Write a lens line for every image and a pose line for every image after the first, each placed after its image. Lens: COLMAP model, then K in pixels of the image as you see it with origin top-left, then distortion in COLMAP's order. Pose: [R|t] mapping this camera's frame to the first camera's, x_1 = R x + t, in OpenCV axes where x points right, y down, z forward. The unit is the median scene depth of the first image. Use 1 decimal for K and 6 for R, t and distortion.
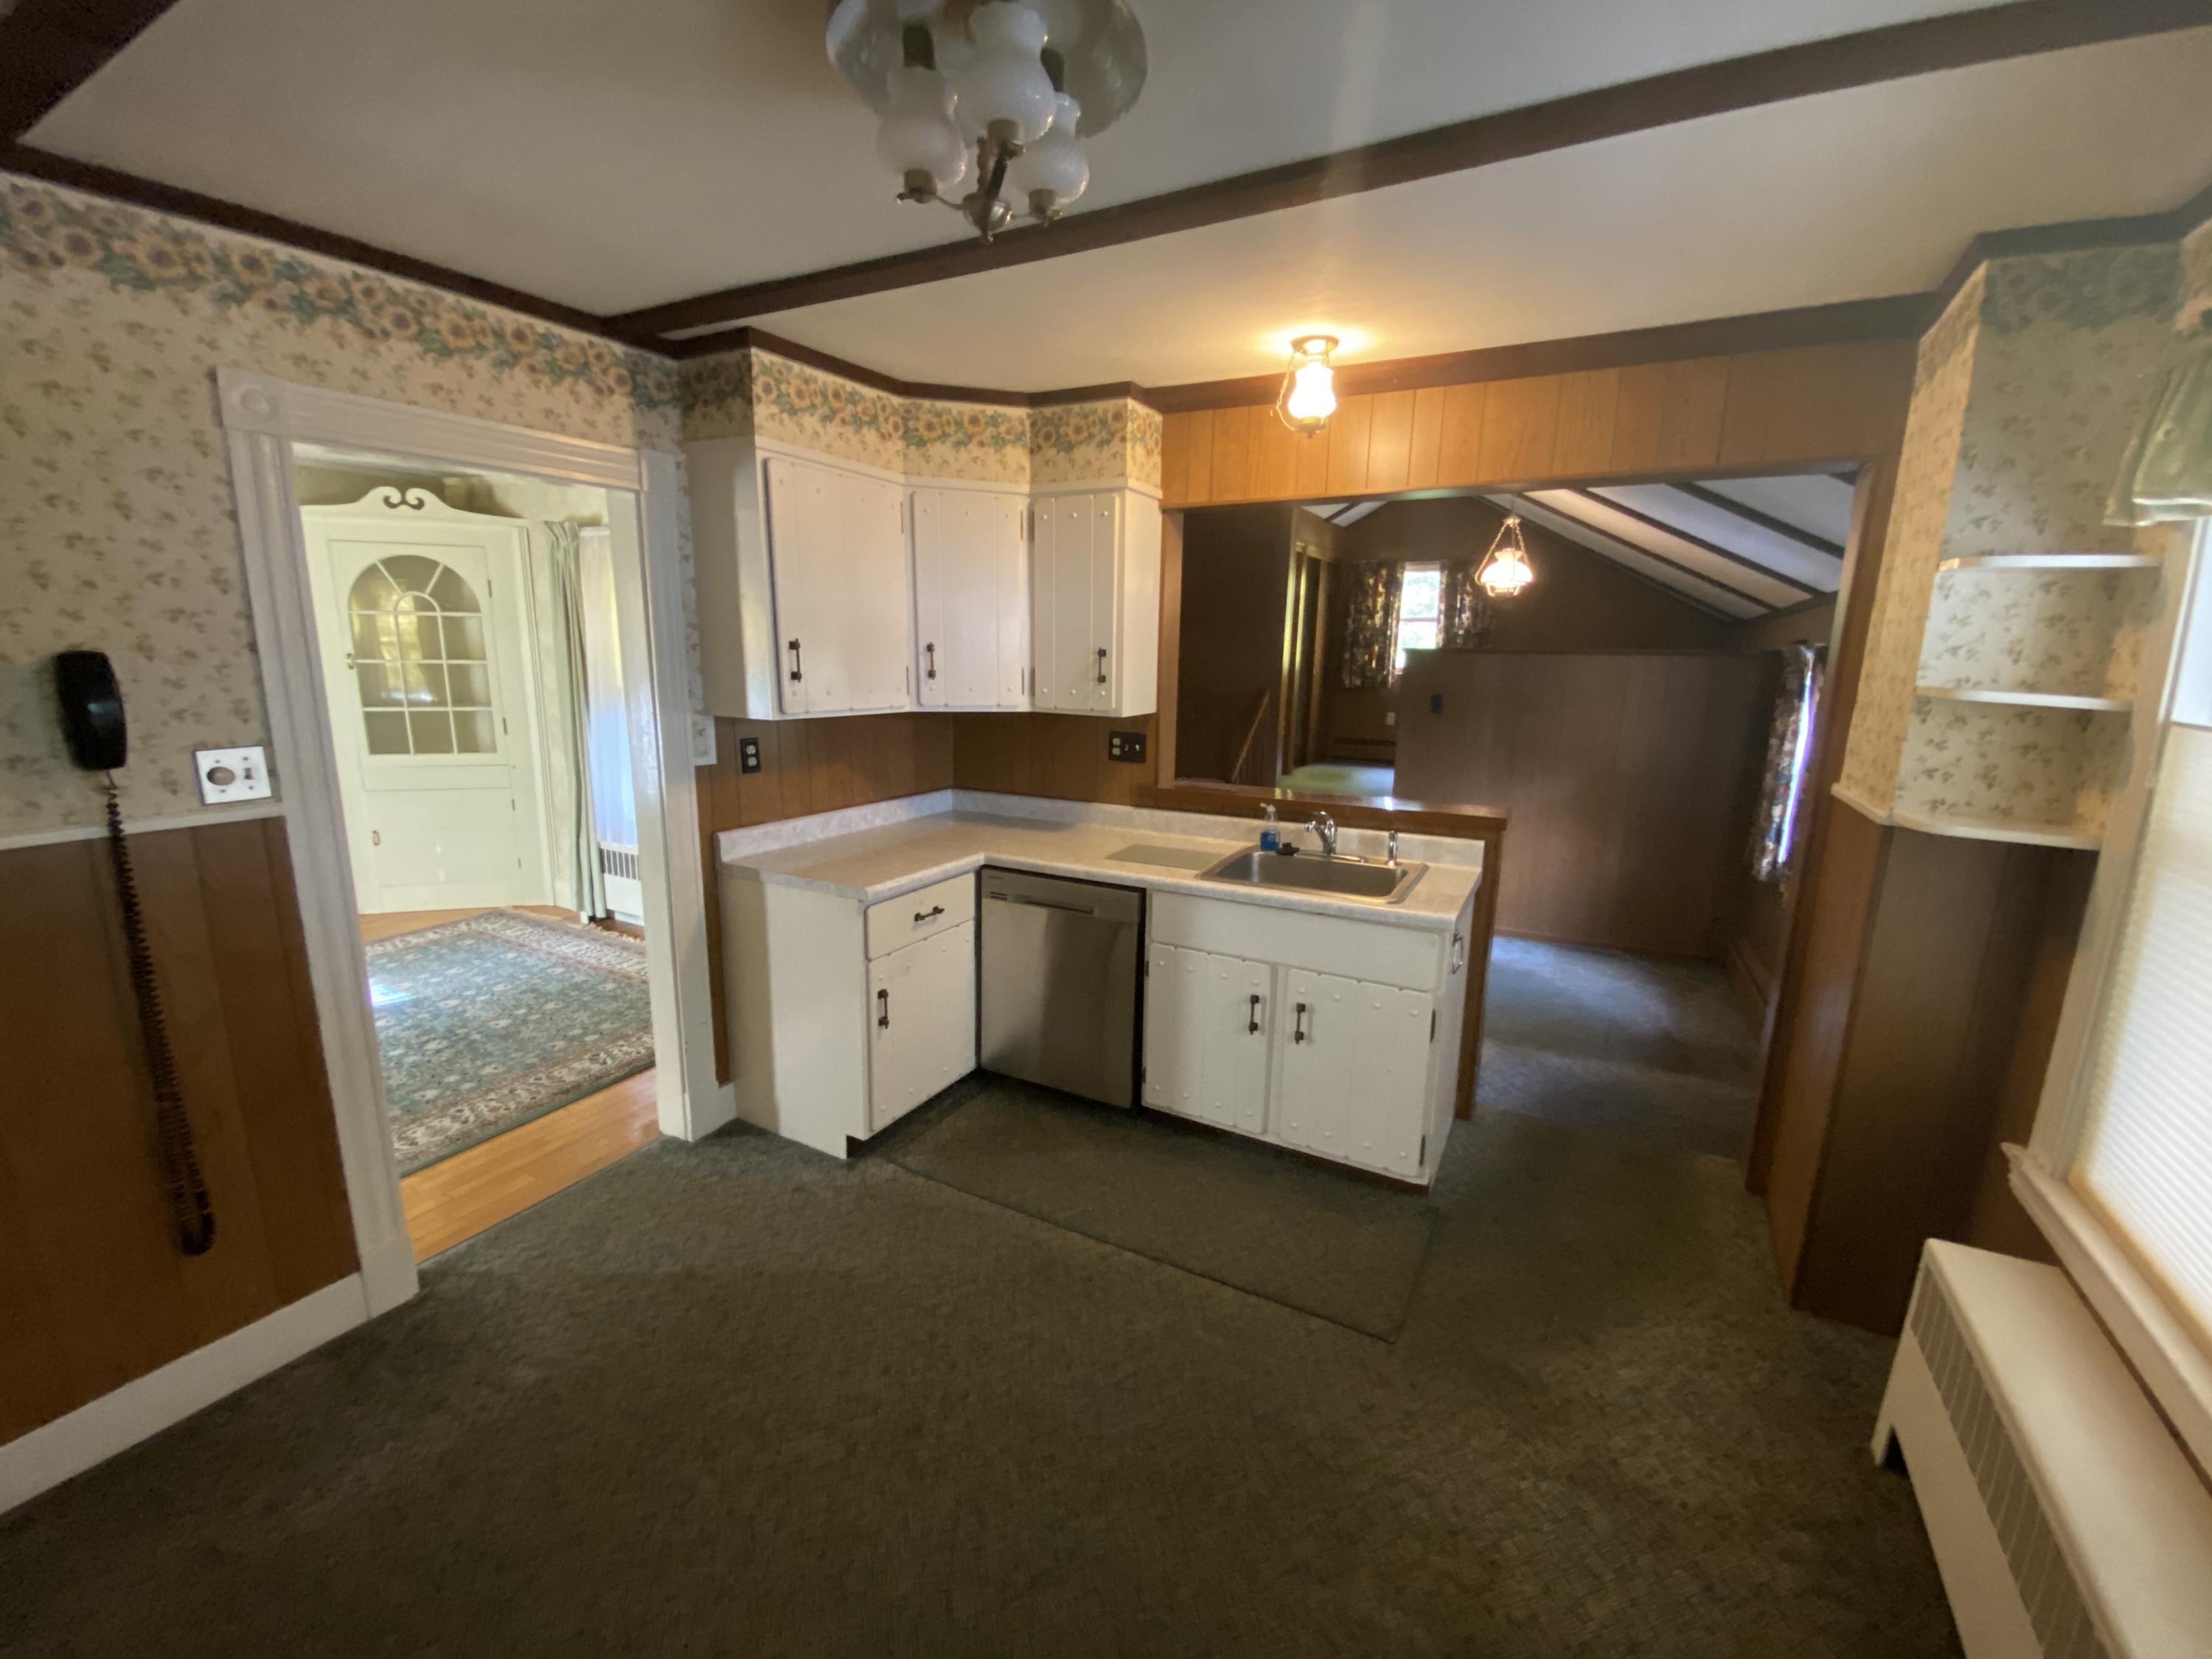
lens RADIAL K [[908.1, 0, 1102.5], [0, 908.1, 832.4], [0, 0, 1]] dist [0.021387, -0.022579]
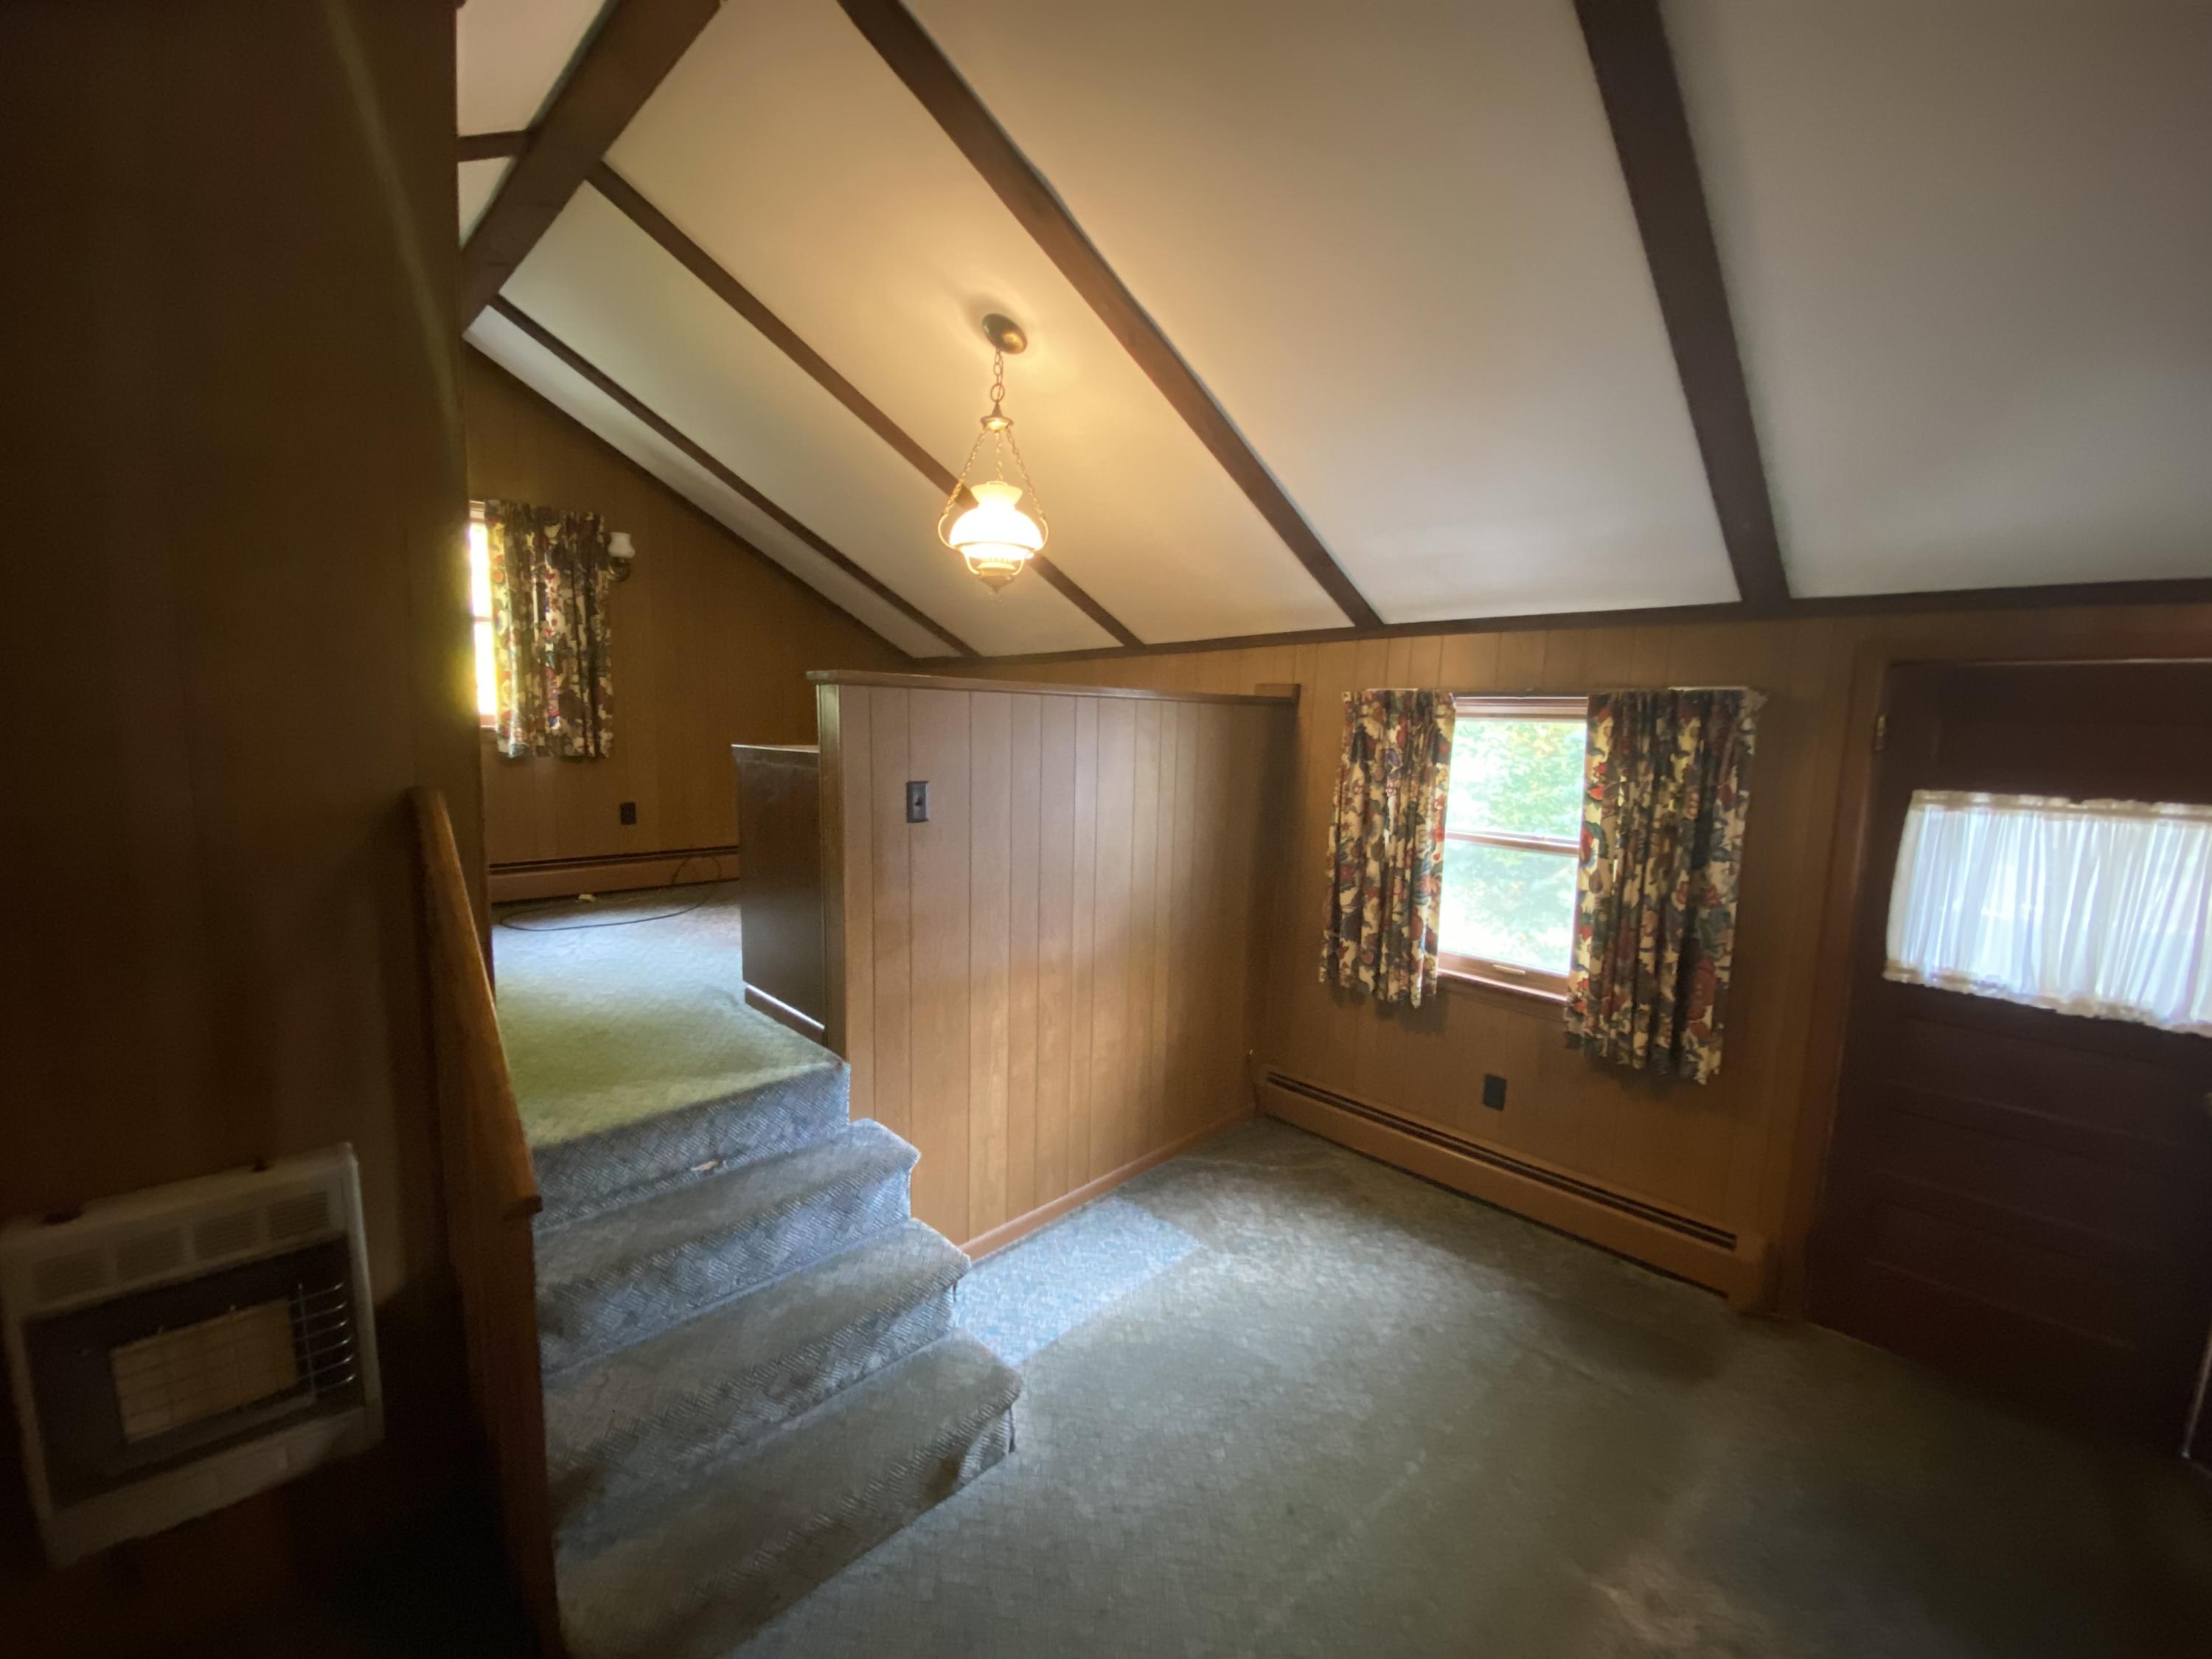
lens RADIAL K [[908.1, 0, 1102.5], [0, 908.1, 832.4], [0, 0, 1]] dist [0.021387, -0.022579]
pose [[0.301558, -0.128700, 0.944722, -0.016140], [0.167762, 0.982551, 0.080304, -0.105134], [-0.938573, 0.134272, 0.317887, 0.553829]]
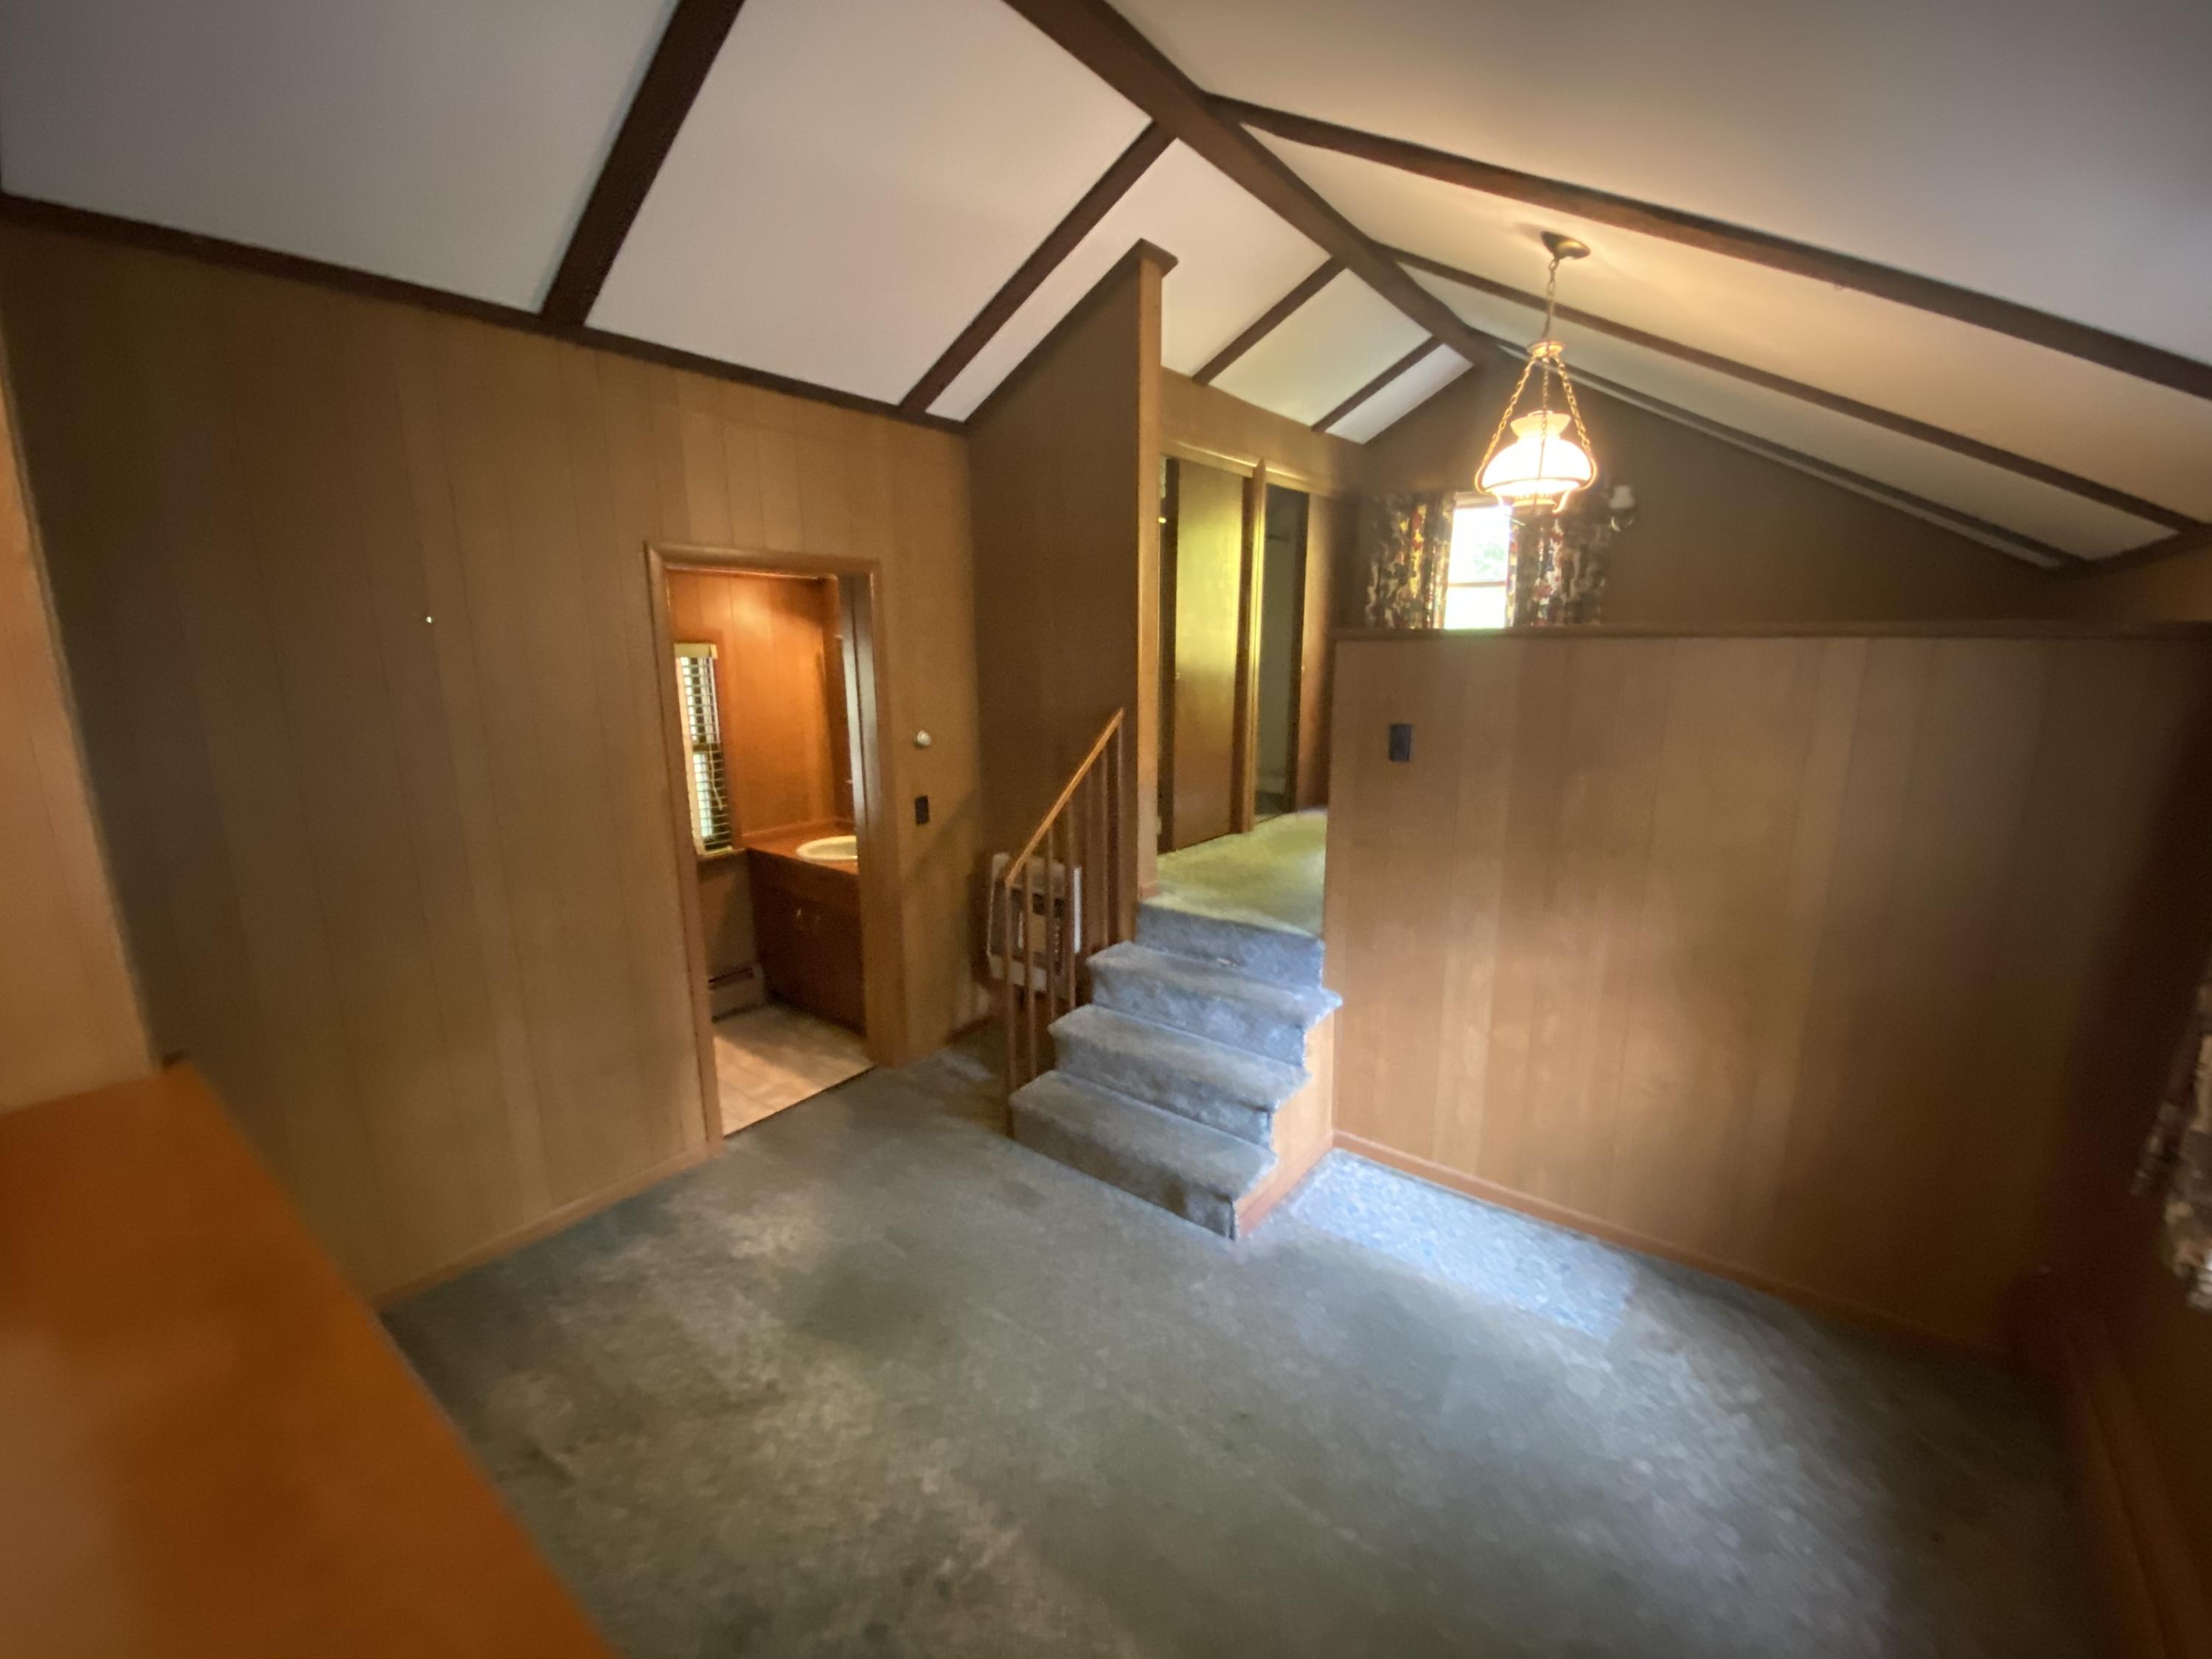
lens RADIAL K [[908.1, 0, 1102.5], [0, 908.1, 832.4], [0, 0, 1]] dist [0.021387, -0.022579]
pose [[0.984371, 0.016126, -0.175368, 0.211504], [-0.013751, 0.999797, 0.014751, -0.069551], [0.175570, -0.012109, 0.984393, 0.342910]]
